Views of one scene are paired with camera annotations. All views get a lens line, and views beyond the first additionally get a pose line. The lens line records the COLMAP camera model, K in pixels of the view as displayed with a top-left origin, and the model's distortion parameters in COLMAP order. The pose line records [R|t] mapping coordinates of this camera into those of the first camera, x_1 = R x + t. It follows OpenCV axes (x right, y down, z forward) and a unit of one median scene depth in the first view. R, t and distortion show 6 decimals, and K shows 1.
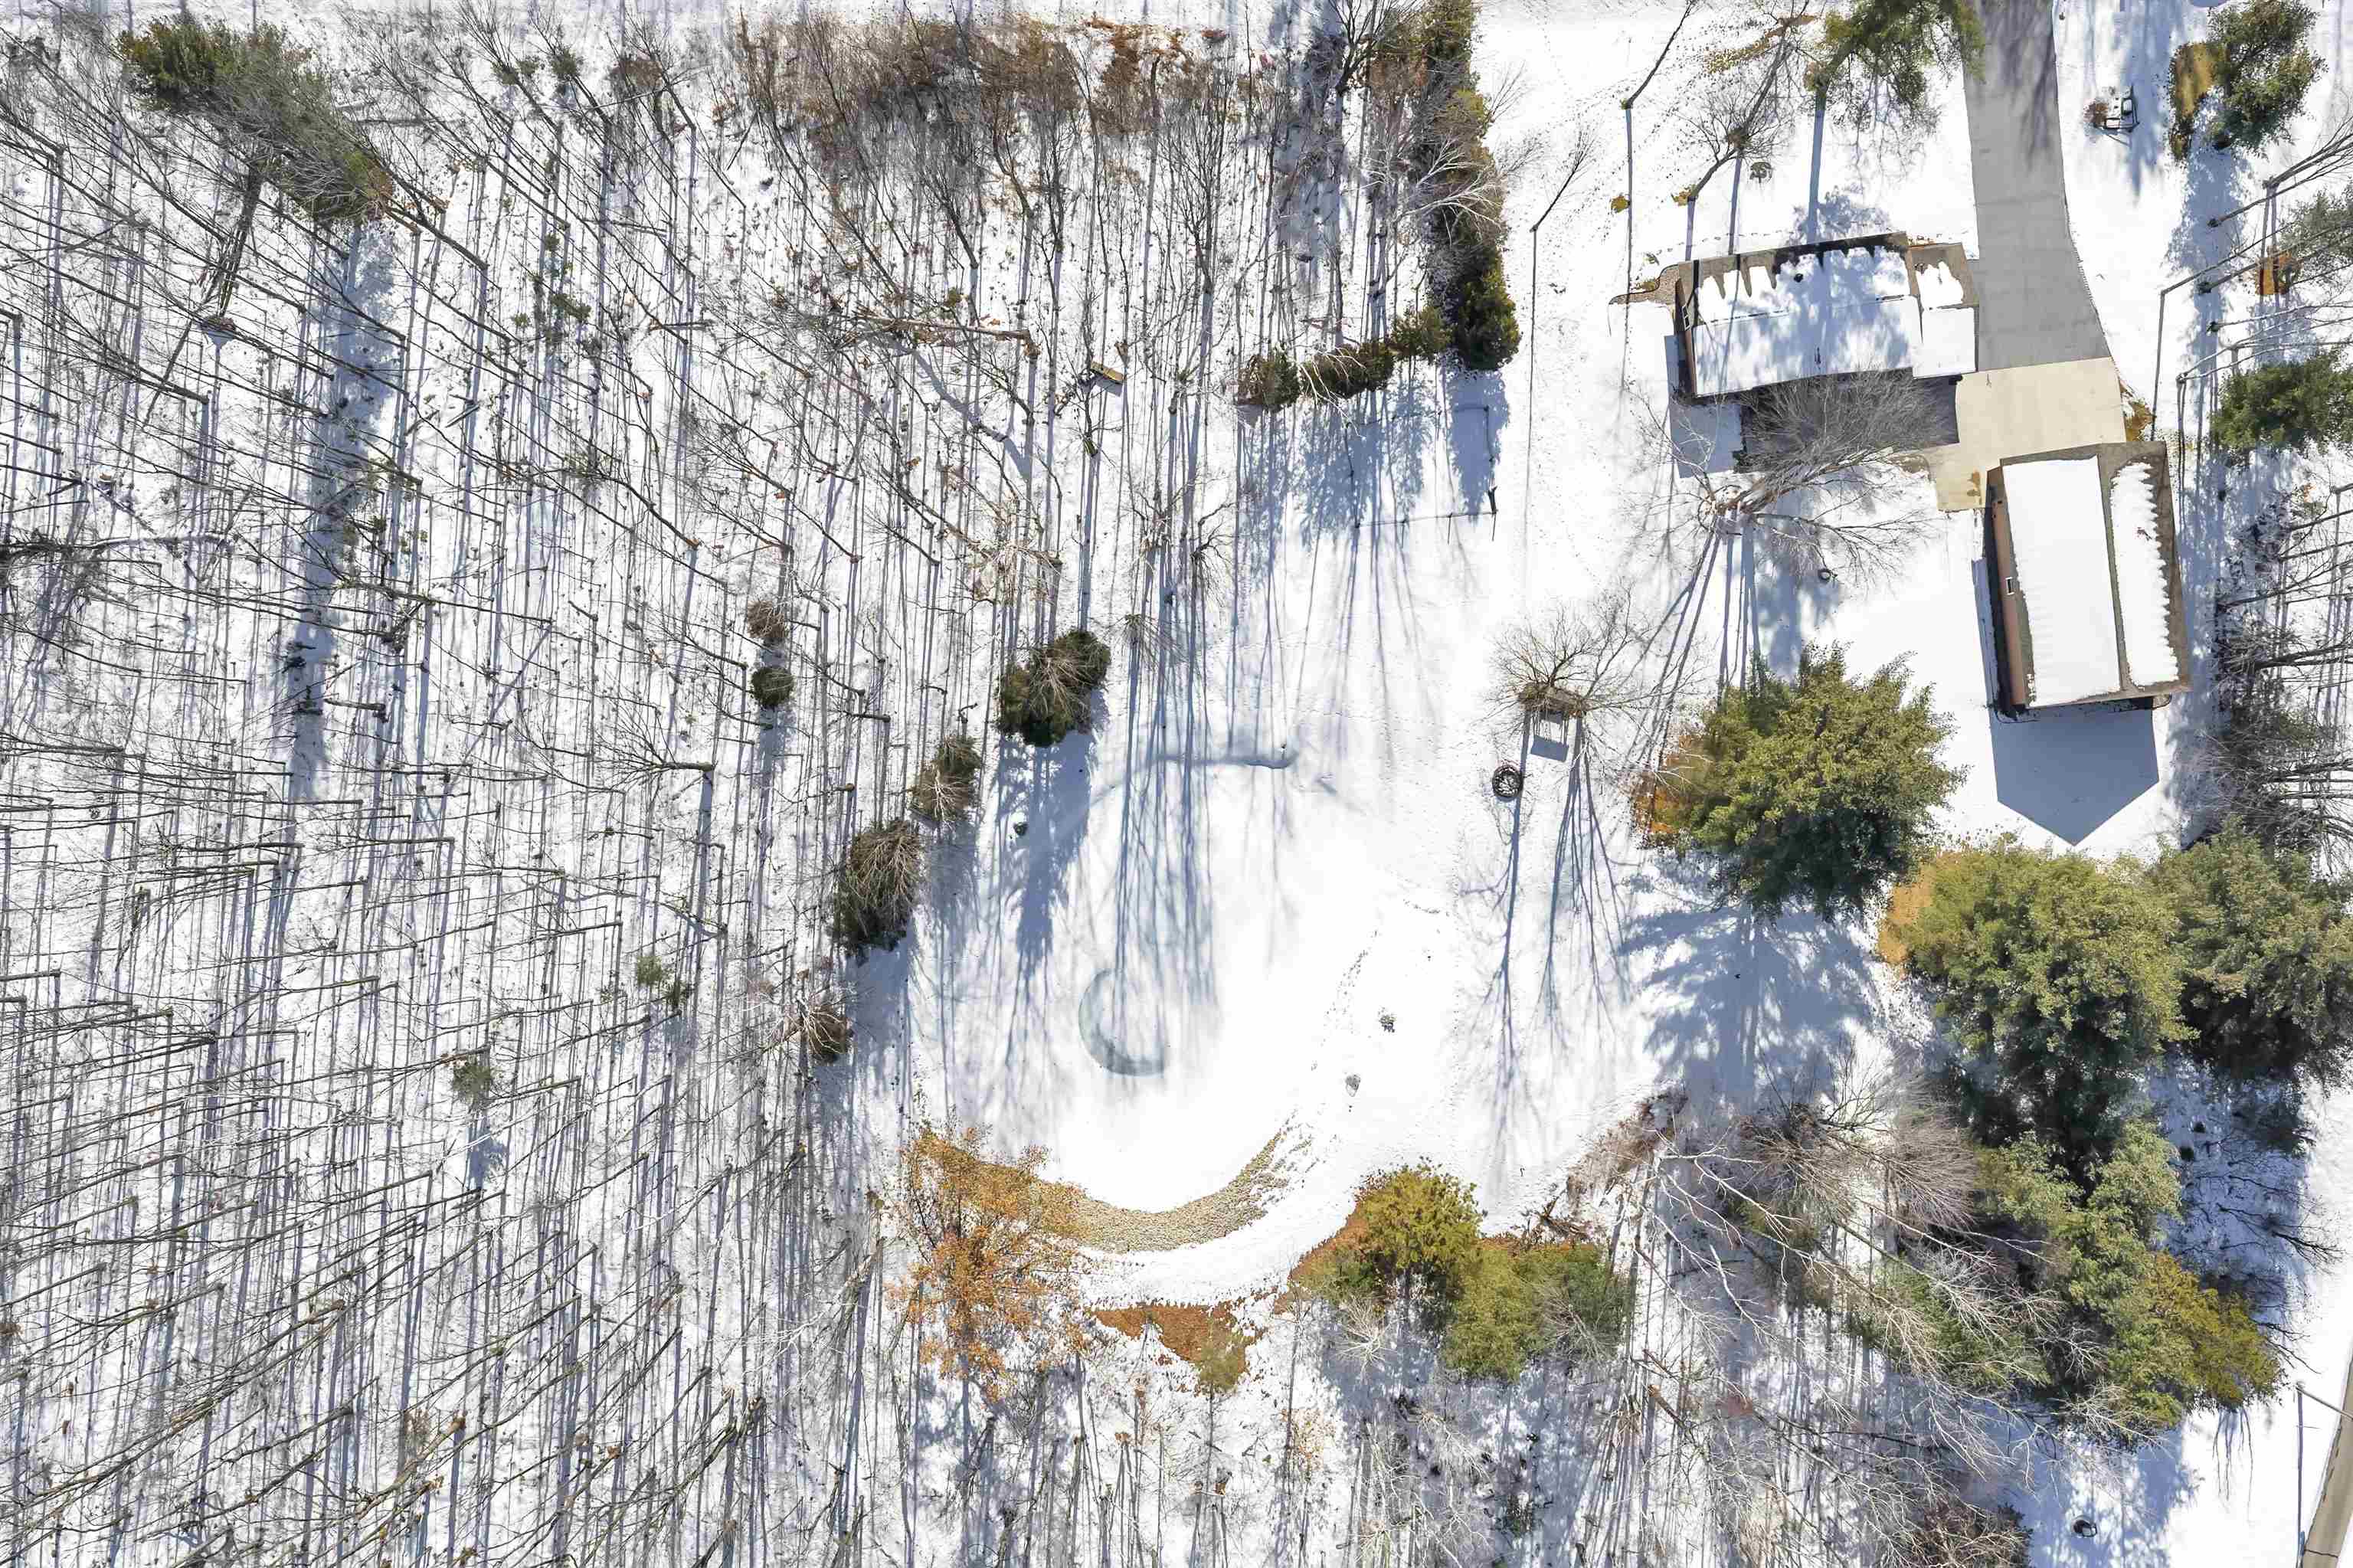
lens RADIAL K [[1975.8, 0, 1176.5], [0, 1975.8, 784.0], [0, 0, 1]] dist [0.002085, -0.000205]
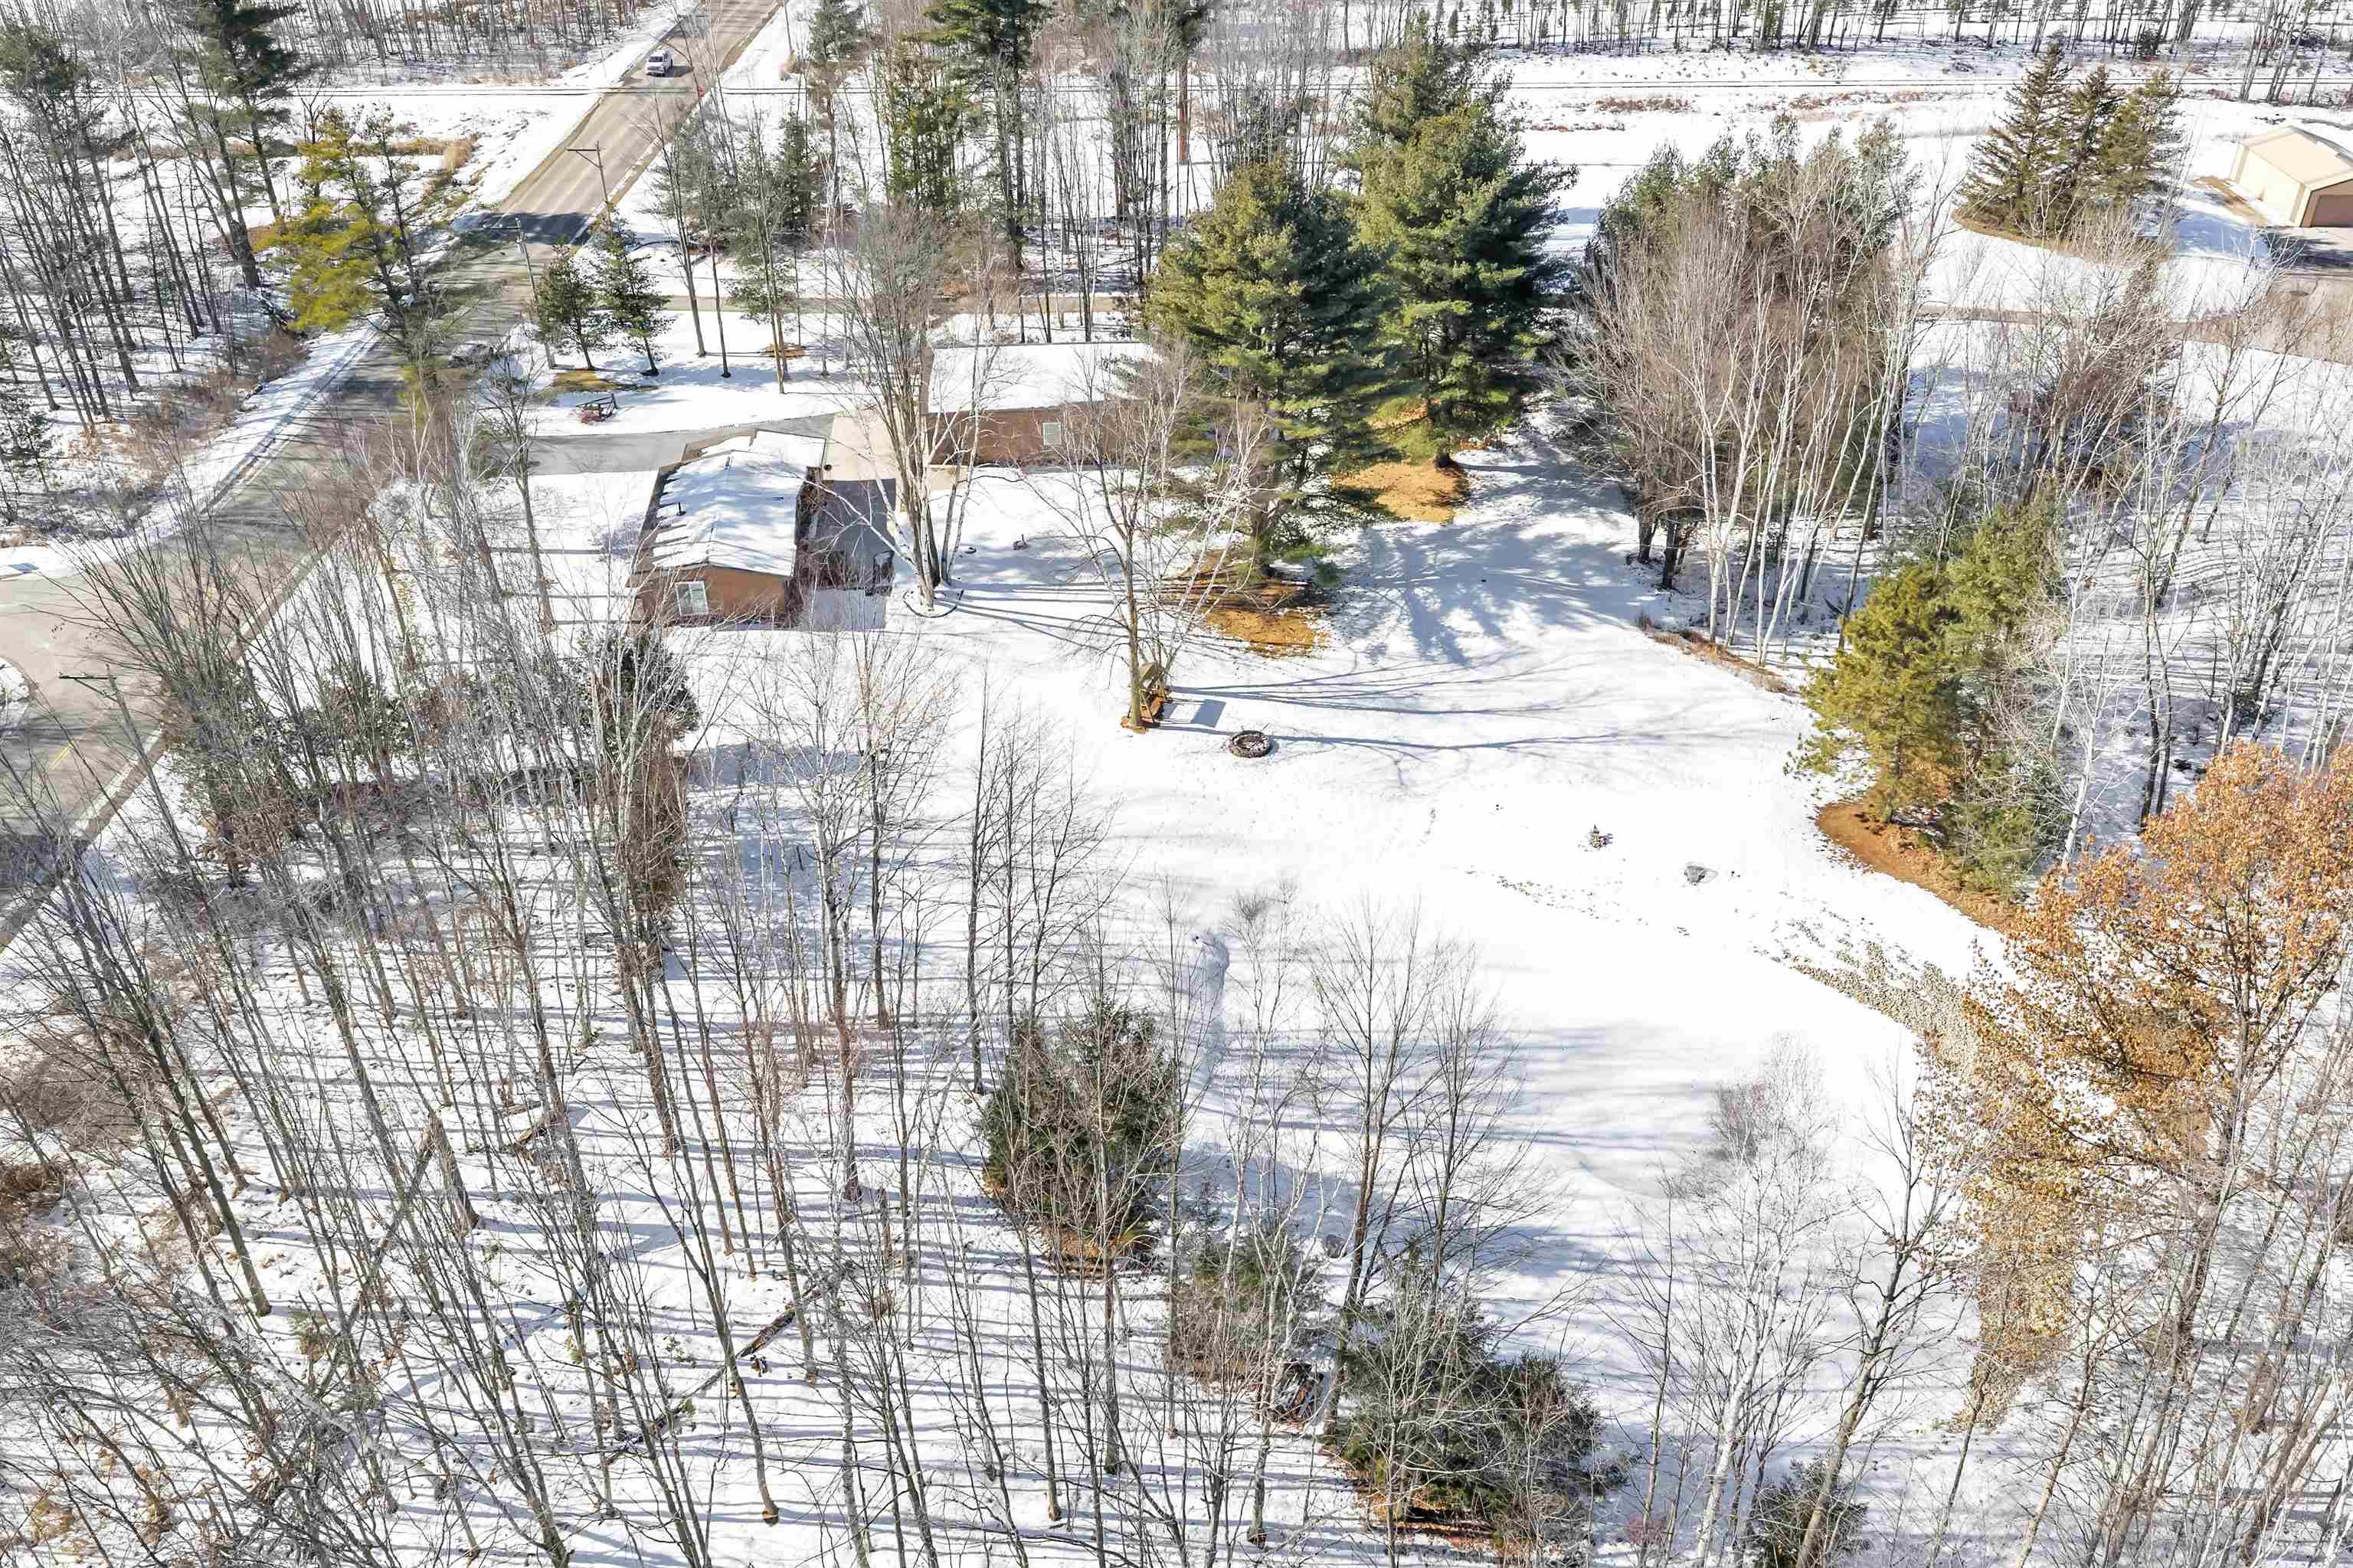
lens RADIAL K [[1967.7, 0, 1176.5], [0, 1967.7, 784.0], [0, 0, 1]] dist [0.081574, -0.000750]
pose [[0.034931, -0.561566, 0.826694, -0.463065], [0.999248, 0.005701, -0.038349, -0.000565], [0.016823, 0.827412, 0.561343, 0.592412]]
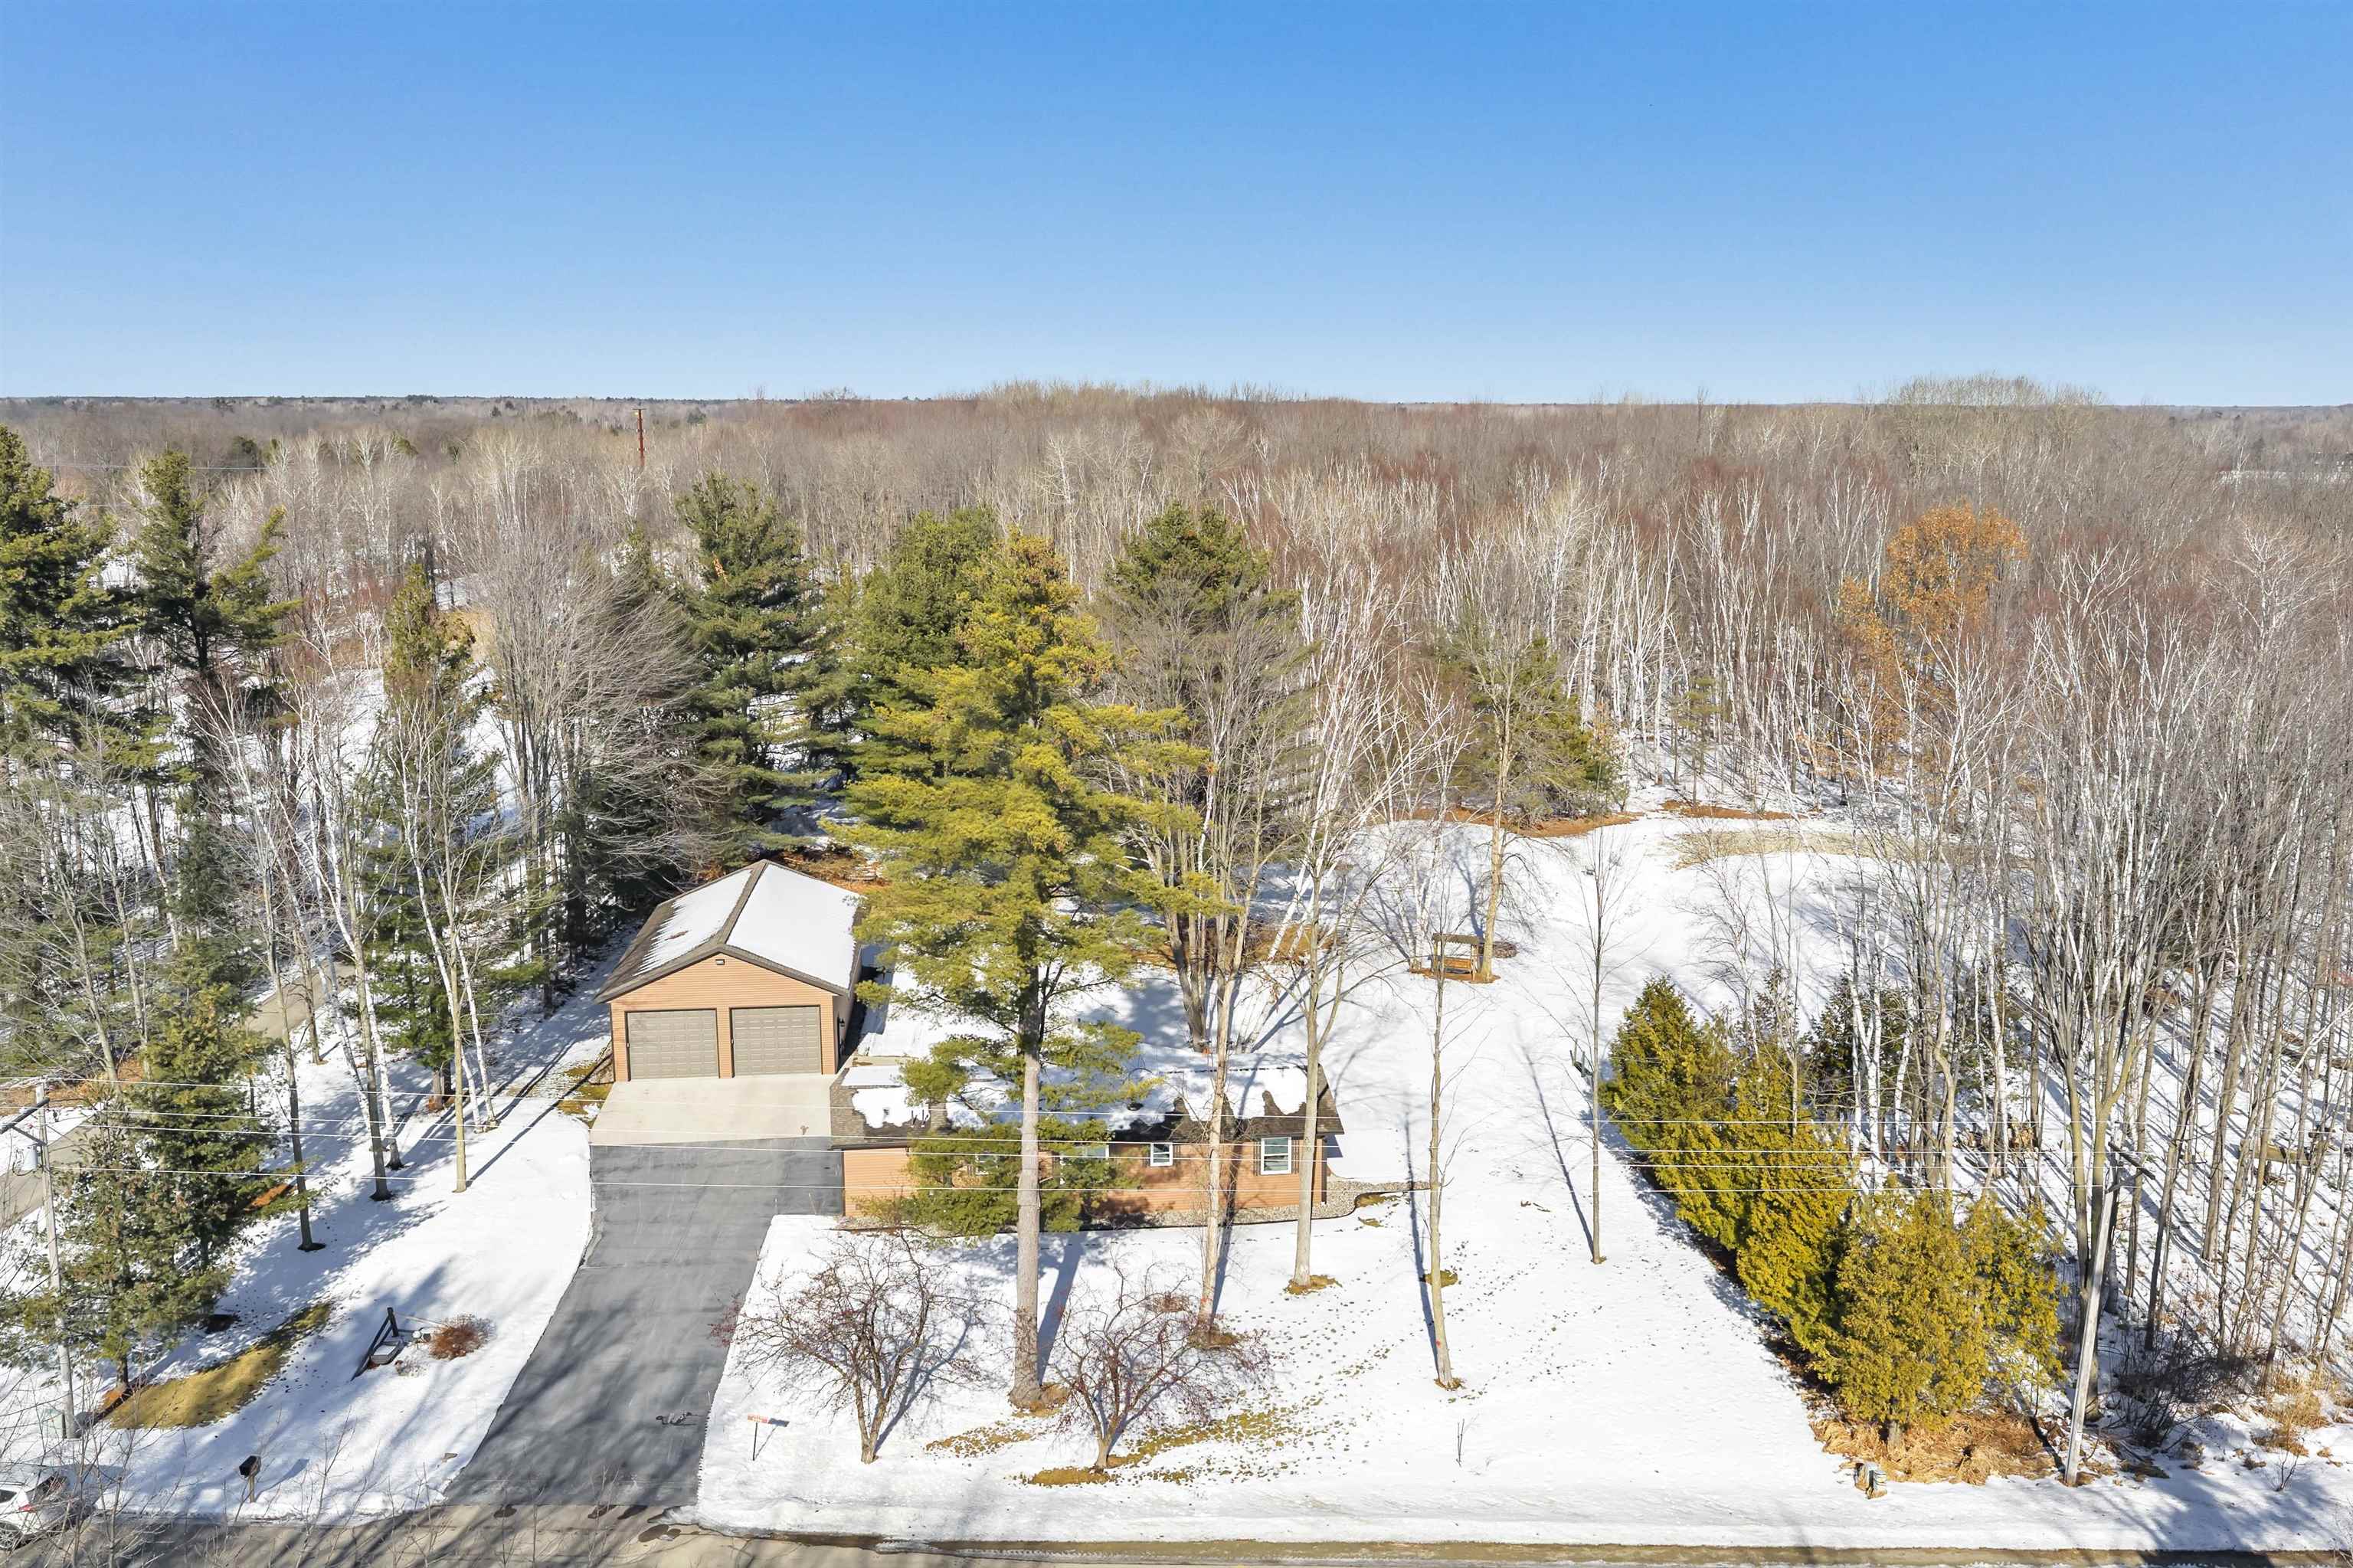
lens RADIAL K [[1975.8, 0, 1176.5], [0, 1975.8, 784.0], [0, 0, 1]] dist [0.002085, -0.000205]
pose [[-0.999919, -0.000614, 0.012683, 0.287602], [0.012588, -0.179255, 0.983722, -0.779690], [0.001670, 0.983802, 0.179248, 0.784069]]
